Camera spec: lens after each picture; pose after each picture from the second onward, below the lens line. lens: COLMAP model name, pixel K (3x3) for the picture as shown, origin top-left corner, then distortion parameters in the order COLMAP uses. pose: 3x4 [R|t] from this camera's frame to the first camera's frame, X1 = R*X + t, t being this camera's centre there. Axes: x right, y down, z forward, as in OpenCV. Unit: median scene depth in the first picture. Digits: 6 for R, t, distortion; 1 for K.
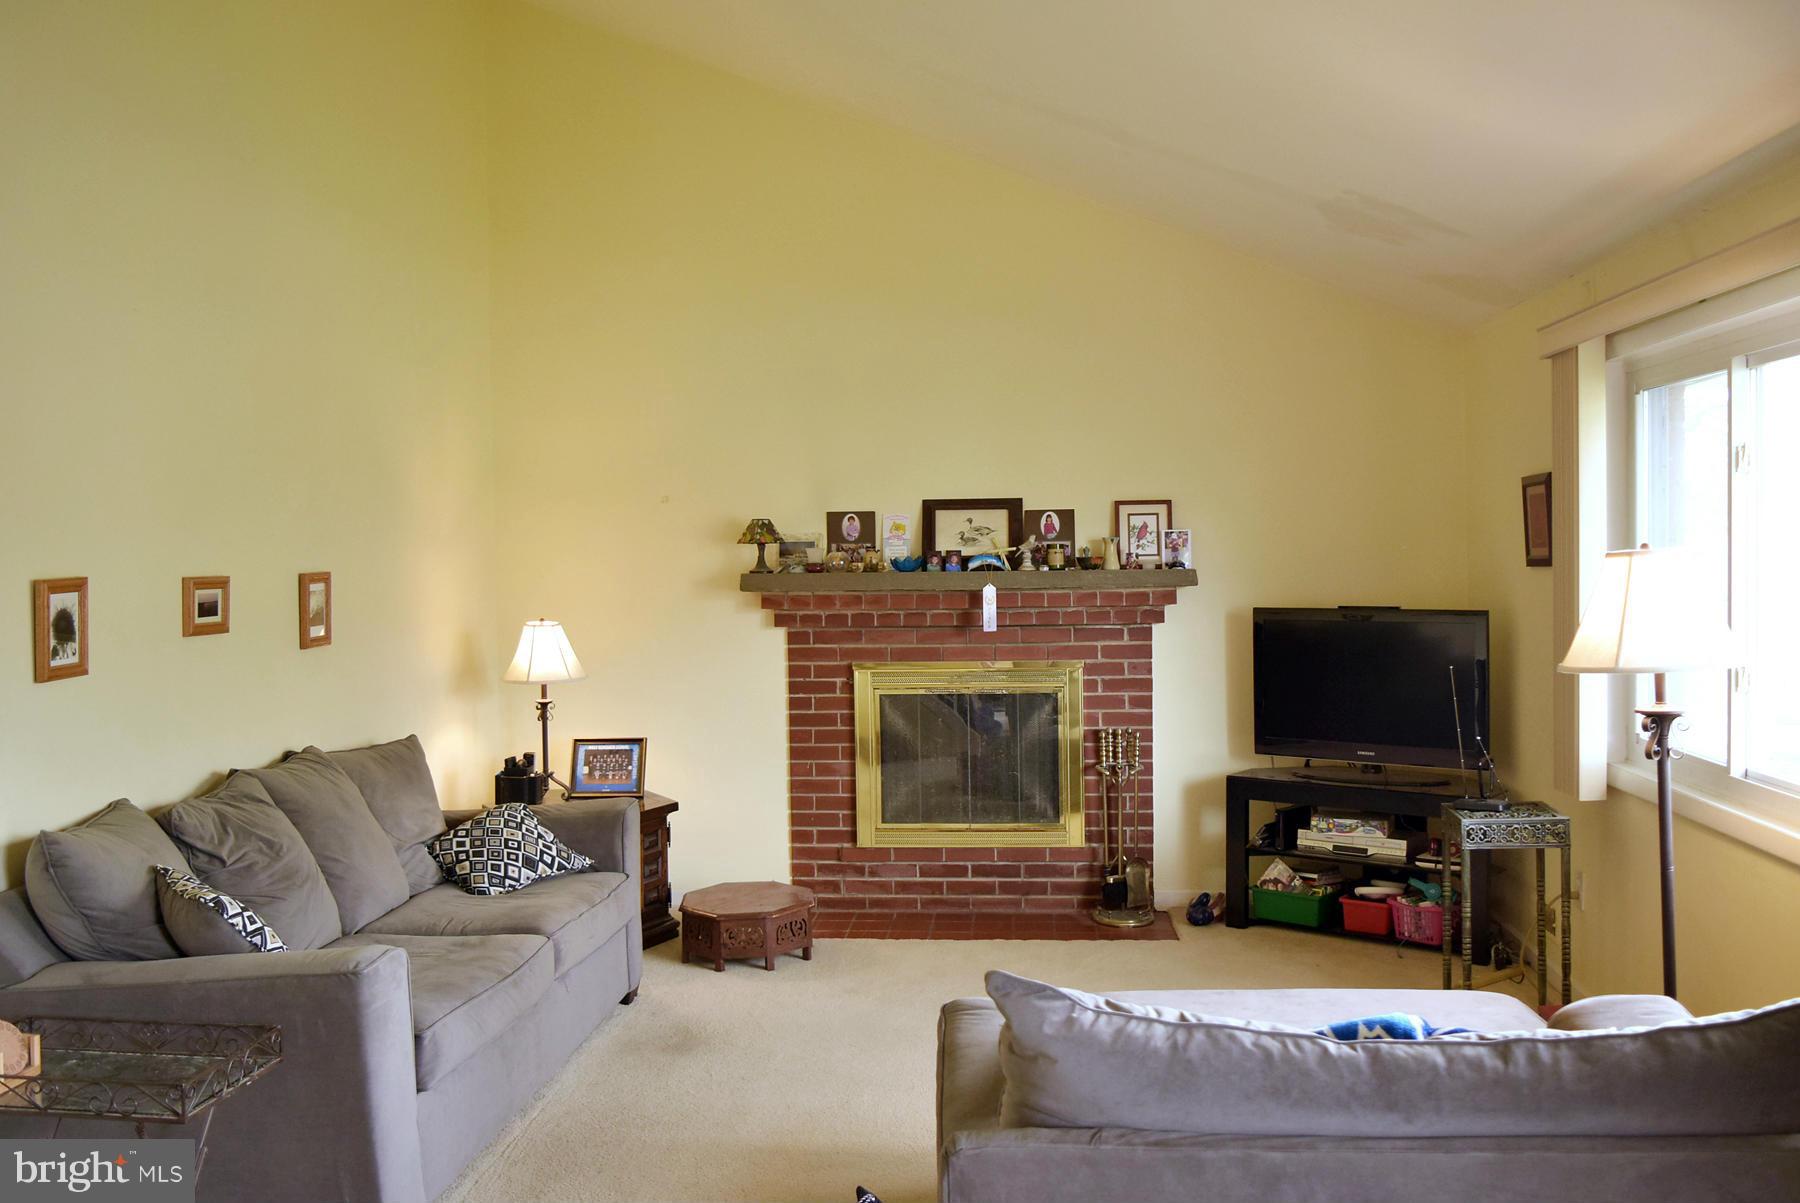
lens RADIAL K [[1536.4, 0, 901.8], [0, 1536.4, 596.9], [0, 0, 1]] dist [-0.050530, 0.009163]
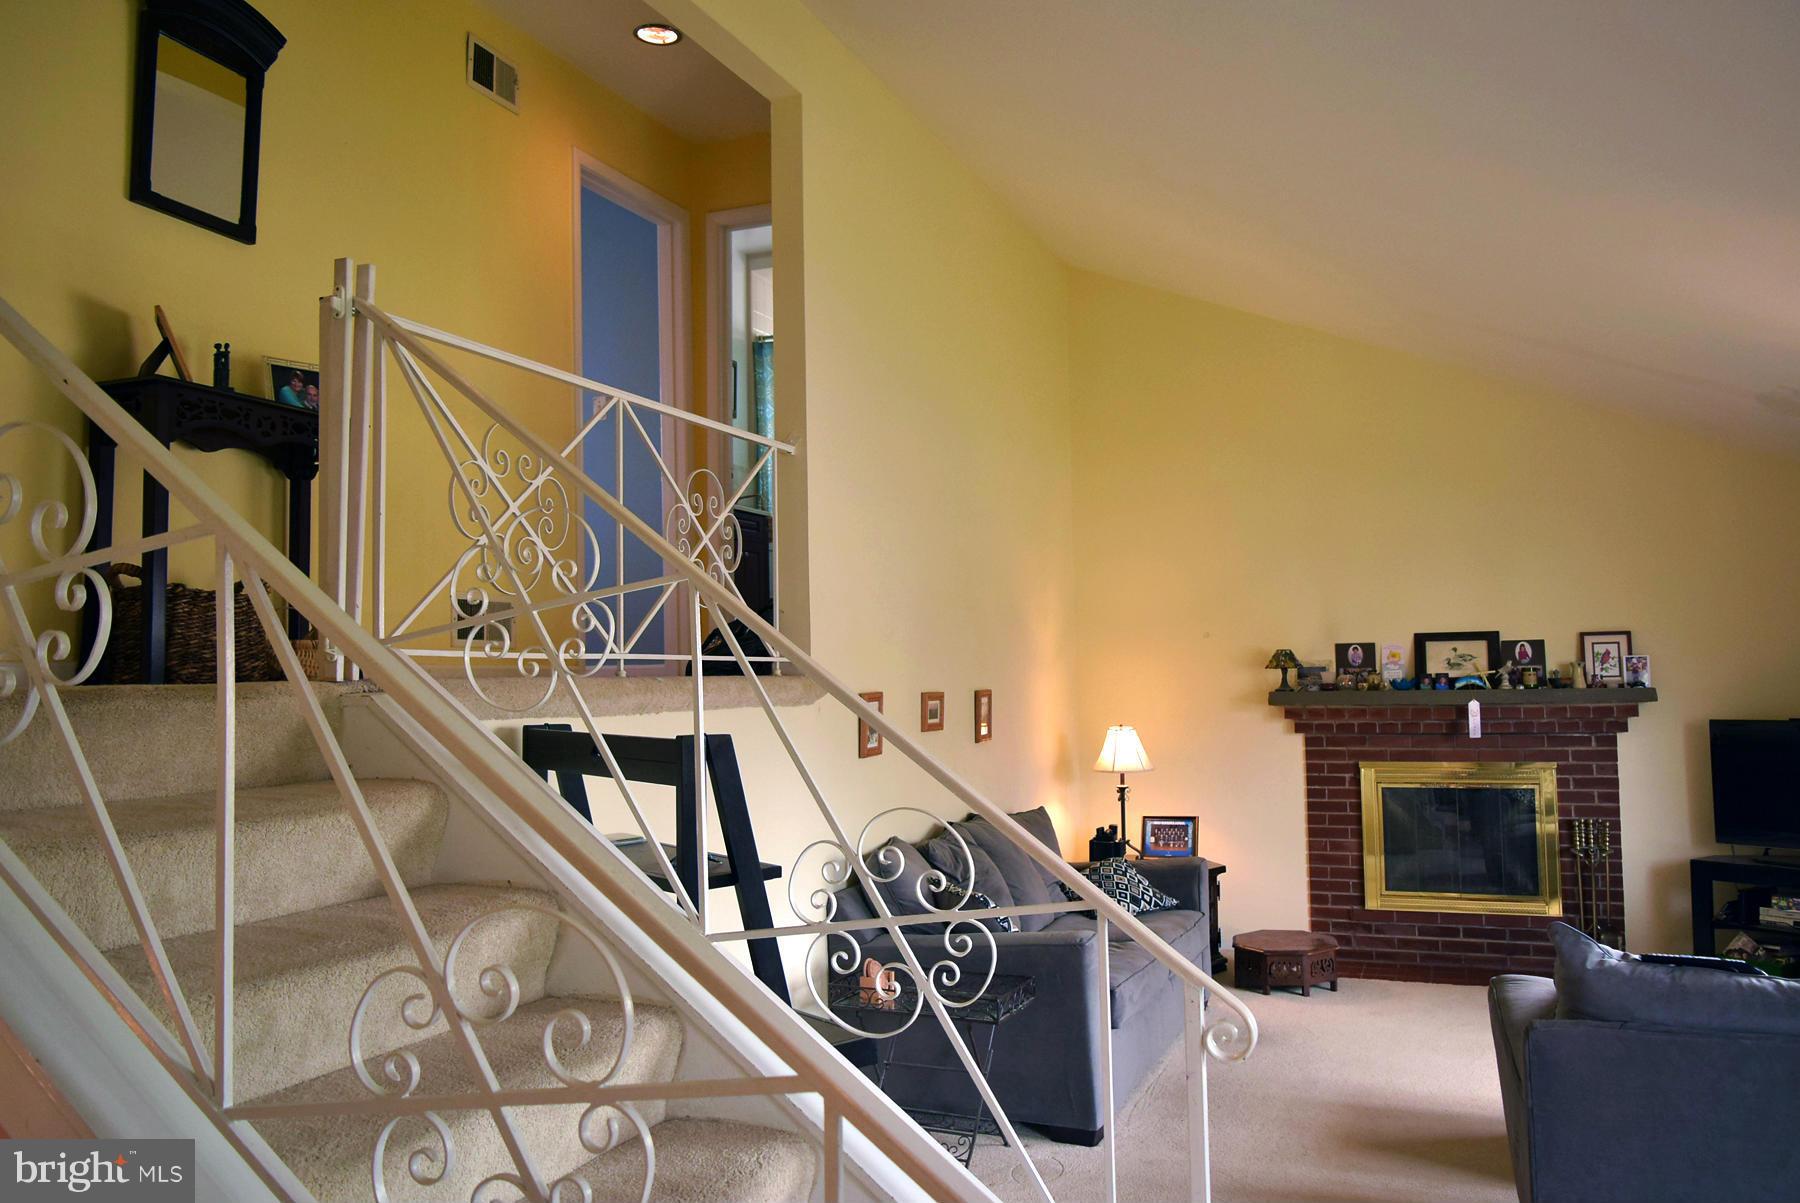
lens RADIAL K [[1383.7, 0, 907.7], [0, 1383.7, 596.7], [0, 0, 1]] dist [-0.019680, 0.001931]
pose [[0.955950, -0.019061, -0.292910, -0.053611], [-0.006175, 0.996363, -0.084991, 0.006284], [0.293464, 0.083056, 0.952355, -0.217132]]
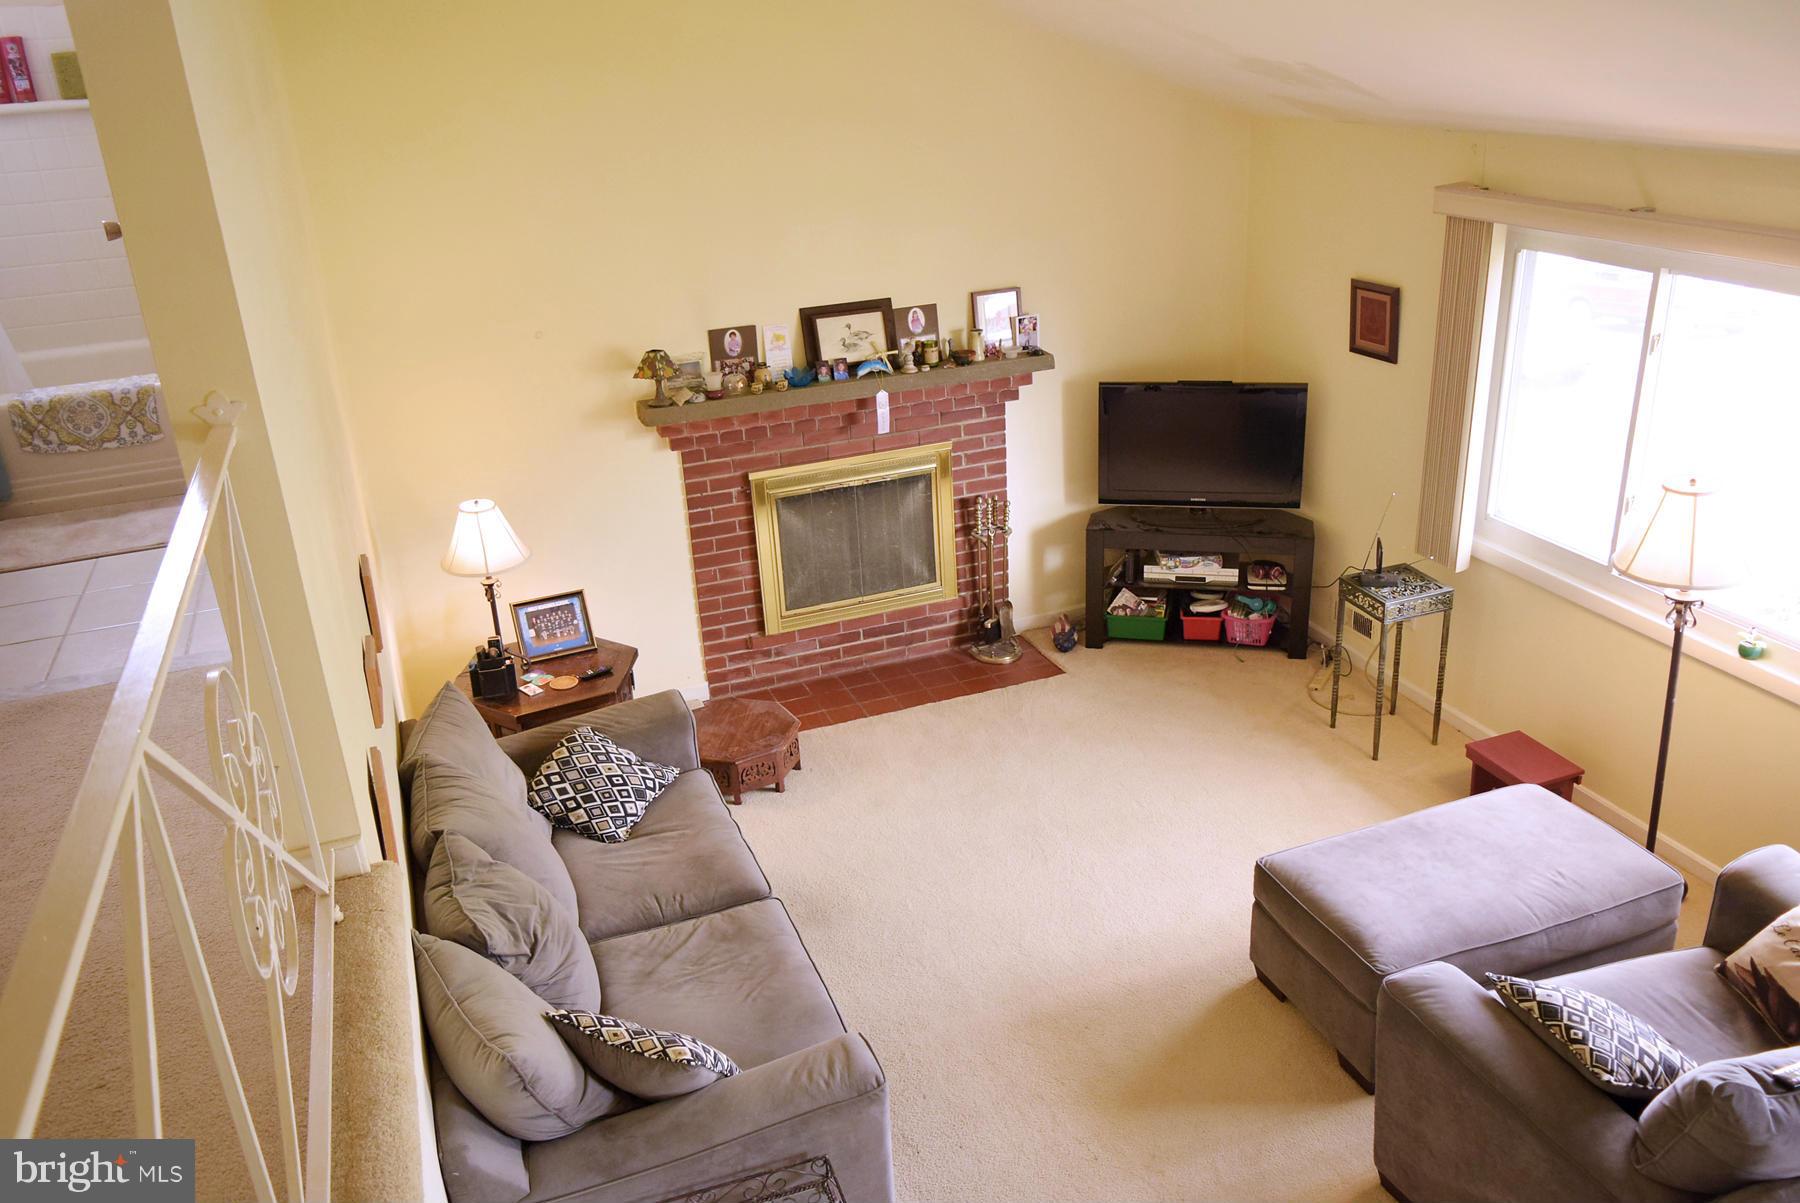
lens RADIAL K [[1383.7, 0, 901.1], [0, 1383.7, 603.9], [0, 0, 1]] dist [-0.019680, 0.001931]
pose [[0.899423, -0.197668, 0.389827, -0.332675], [0.048991, 0.931864, 0.359485, -0.213673], [-0.434324, -0.304231, 0.847824, 0.136484]]
